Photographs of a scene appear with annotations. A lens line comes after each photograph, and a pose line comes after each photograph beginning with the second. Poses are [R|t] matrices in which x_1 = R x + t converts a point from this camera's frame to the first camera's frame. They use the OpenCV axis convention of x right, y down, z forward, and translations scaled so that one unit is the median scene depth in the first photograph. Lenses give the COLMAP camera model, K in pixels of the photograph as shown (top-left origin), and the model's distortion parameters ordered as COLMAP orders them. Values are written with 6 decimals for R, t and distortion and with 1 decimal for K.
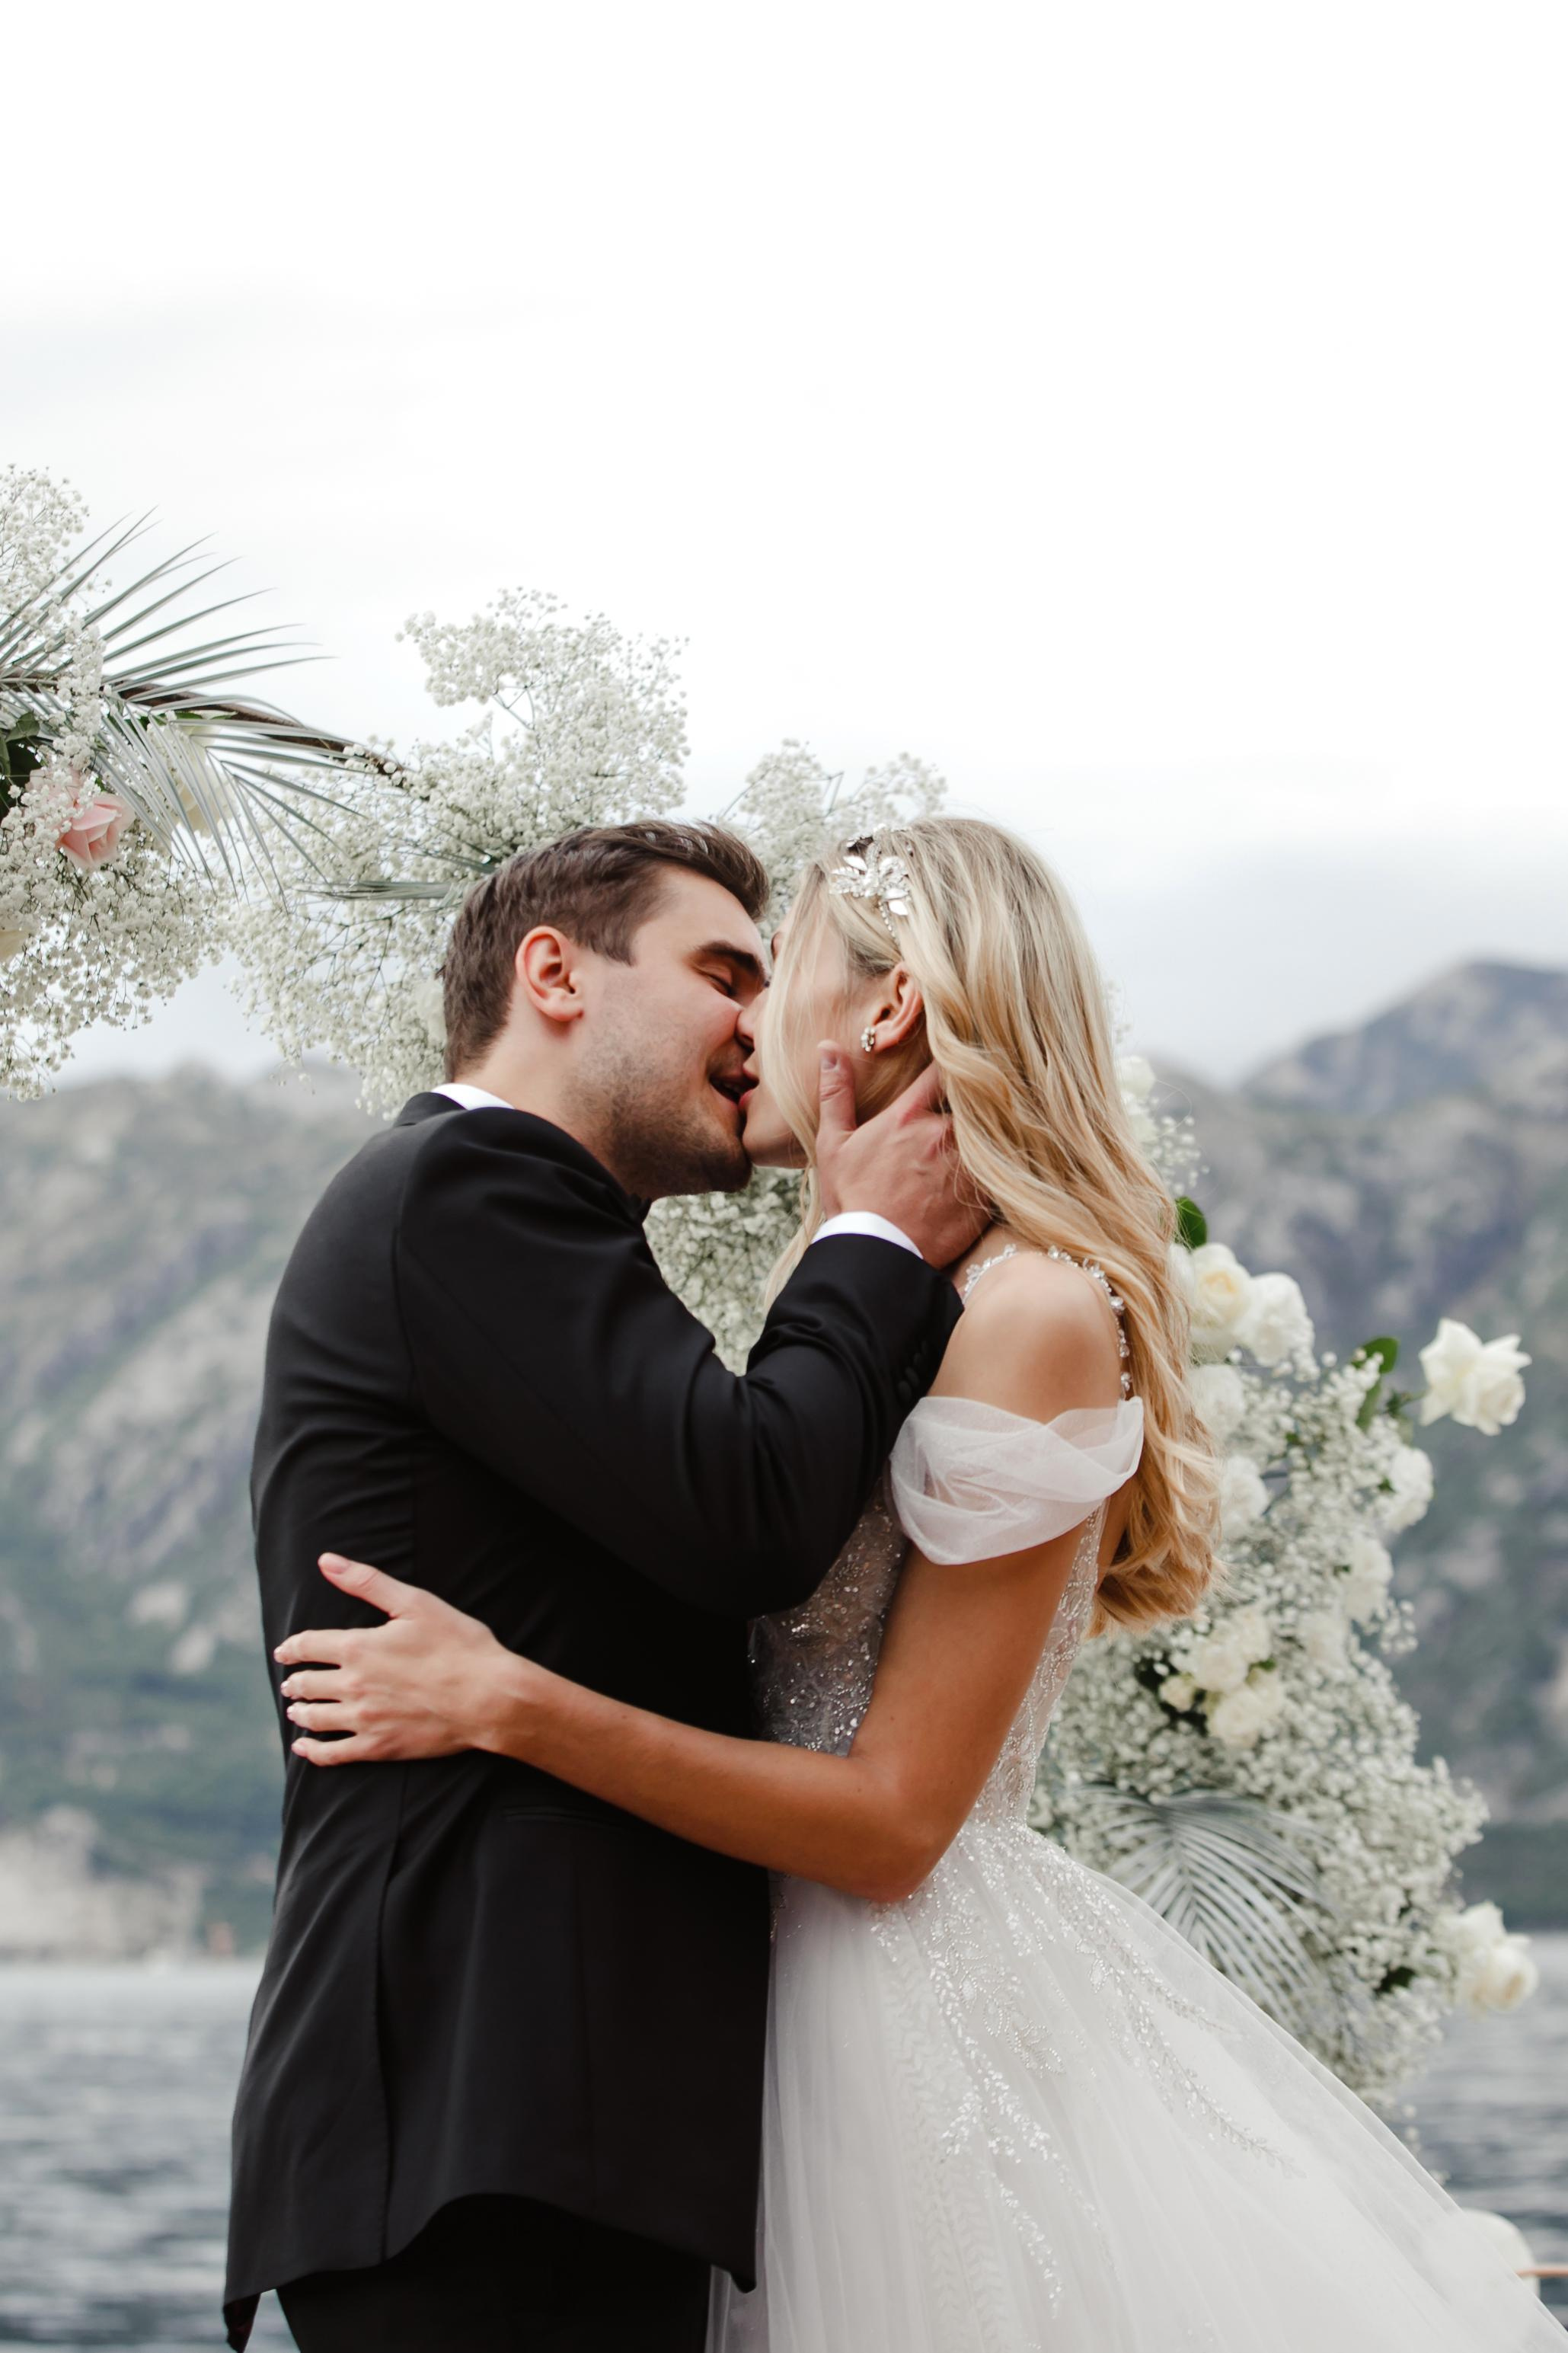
lens RADIAL K [[4981.9, 0, 784.6], [0, 4981.9, 1095.9], [0, 0, 1]] dist [-0.292892, 0.201136]
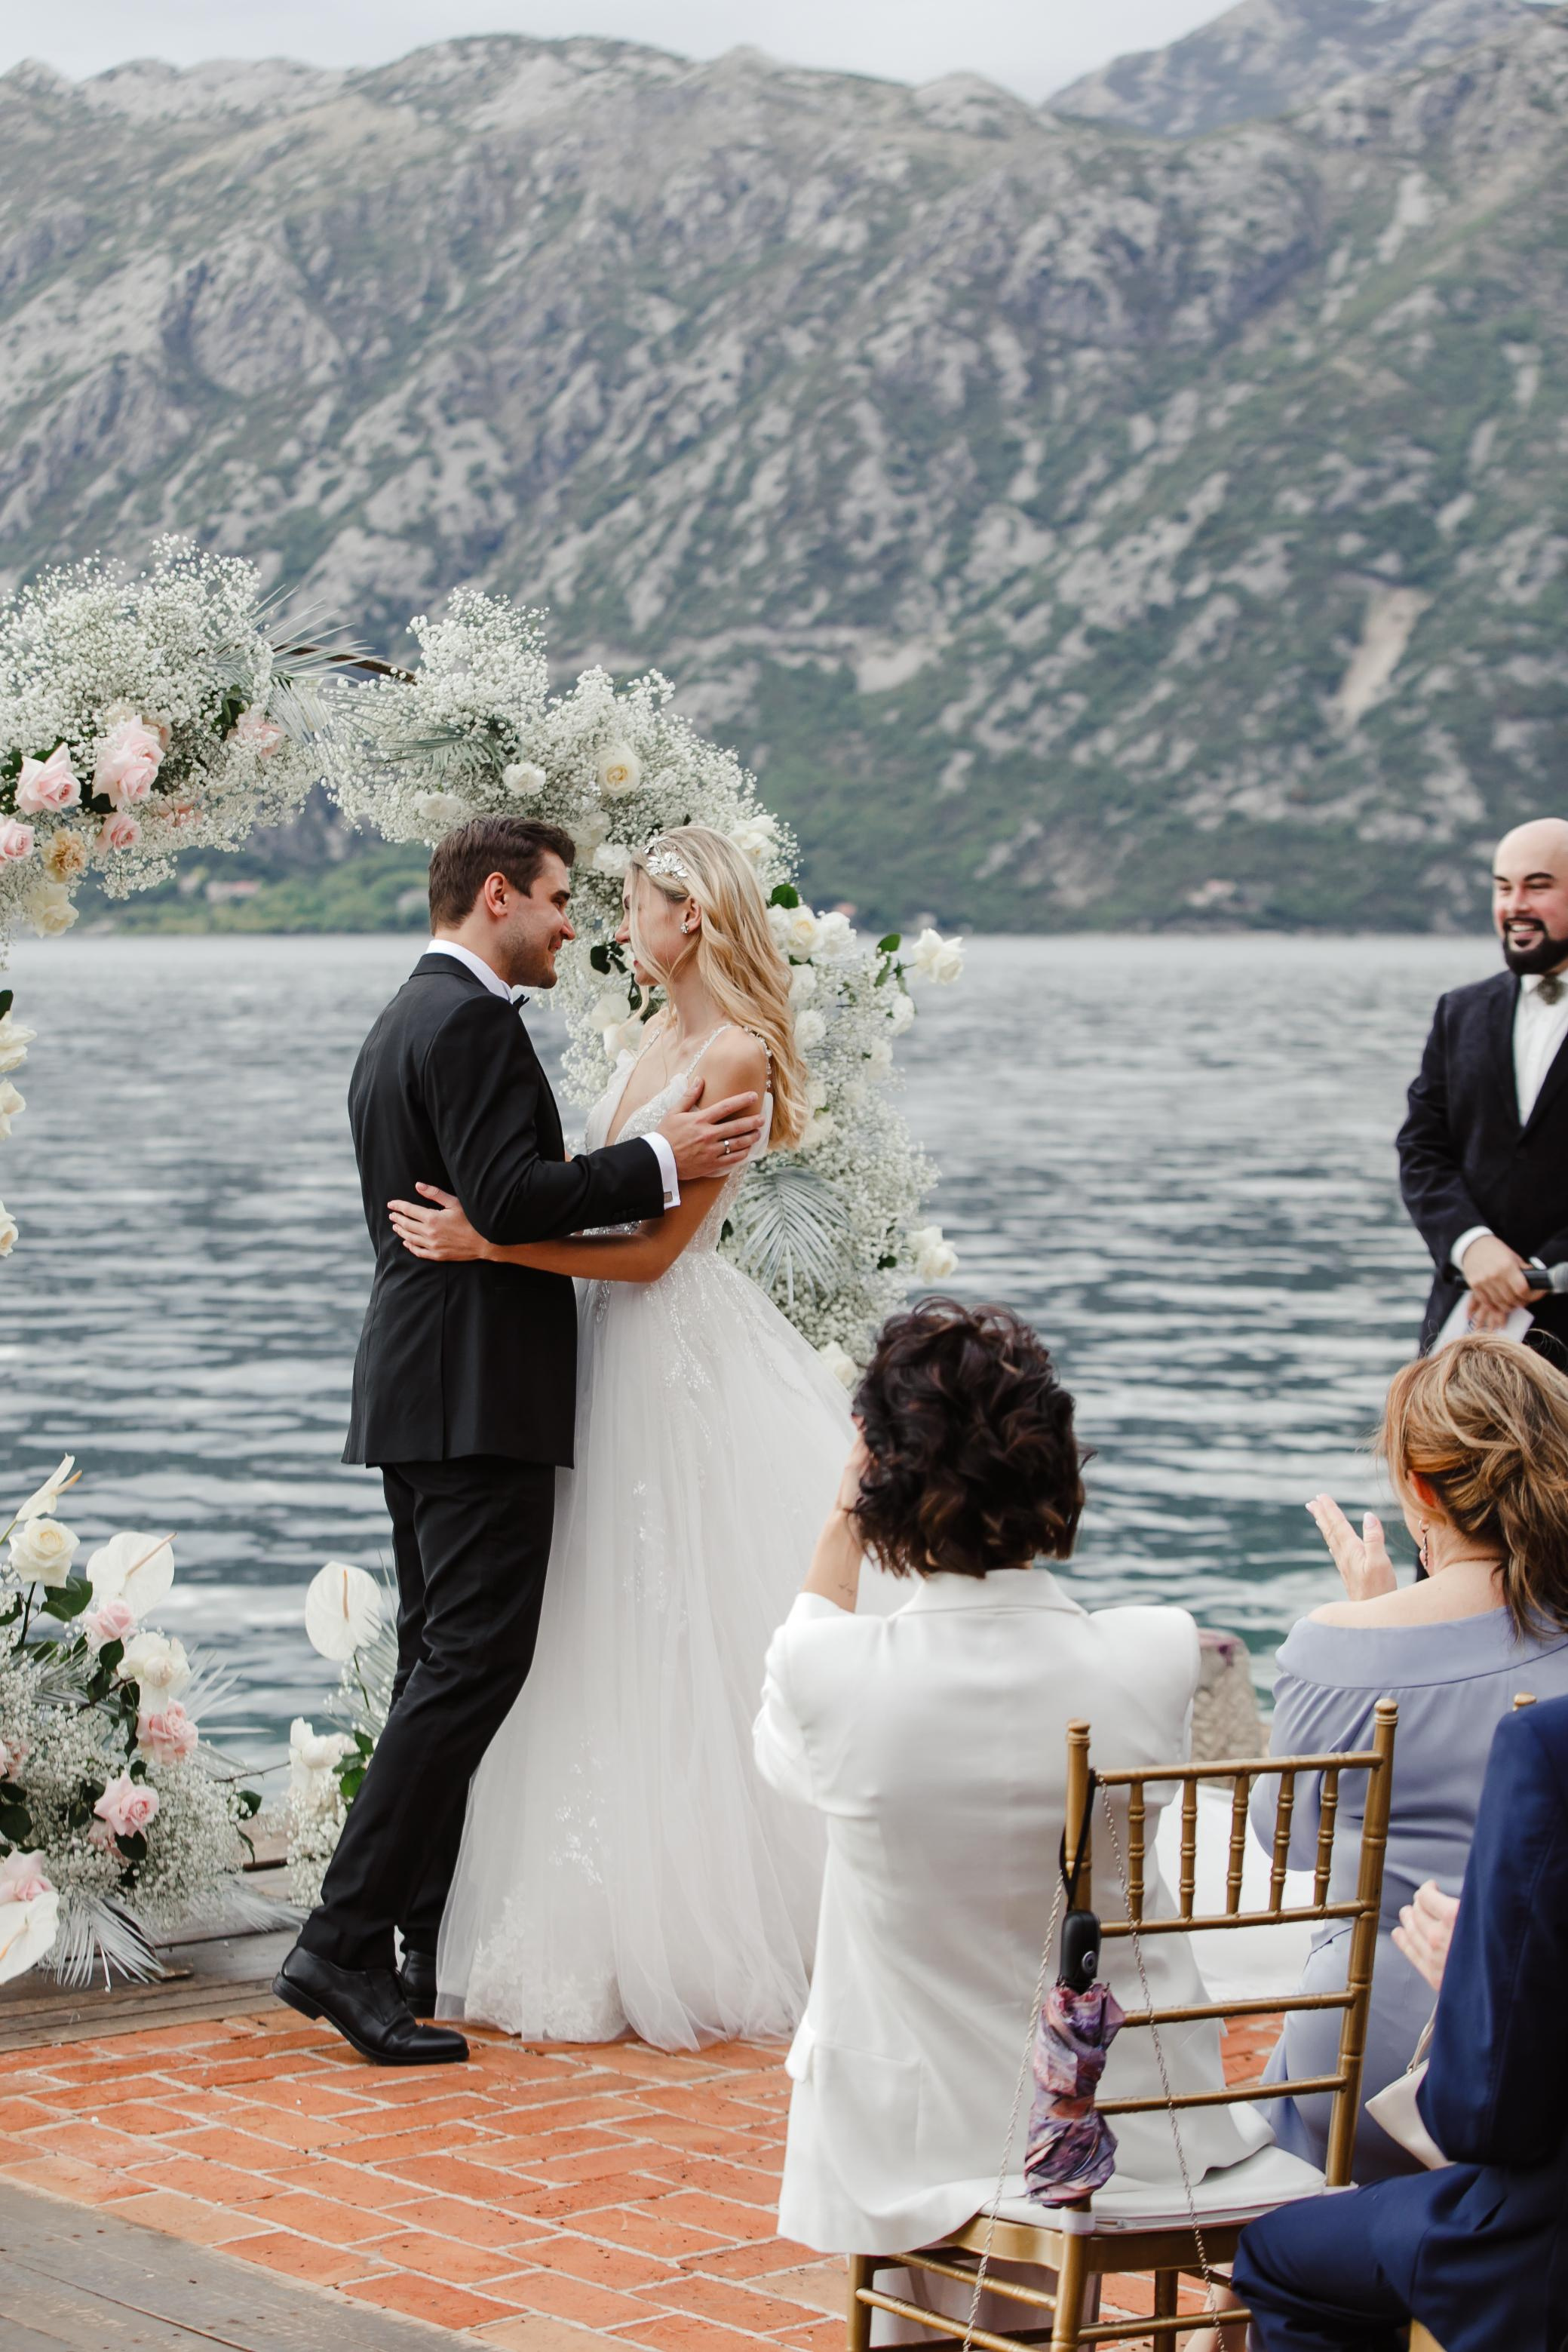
lens RADIAL K [[4980.0, 0, 784.5], [0, 4980.0, 1095.4], [0, 0, 1]] dist [-0.292892, 0.201136]
pose [[0.999101, 0.016115, 0.039204, 0.000665], [-0.023910, 0.977980, 0.207325, -0.312643], [-0.034999, -0.208076, 0.977486, -0.992516]]
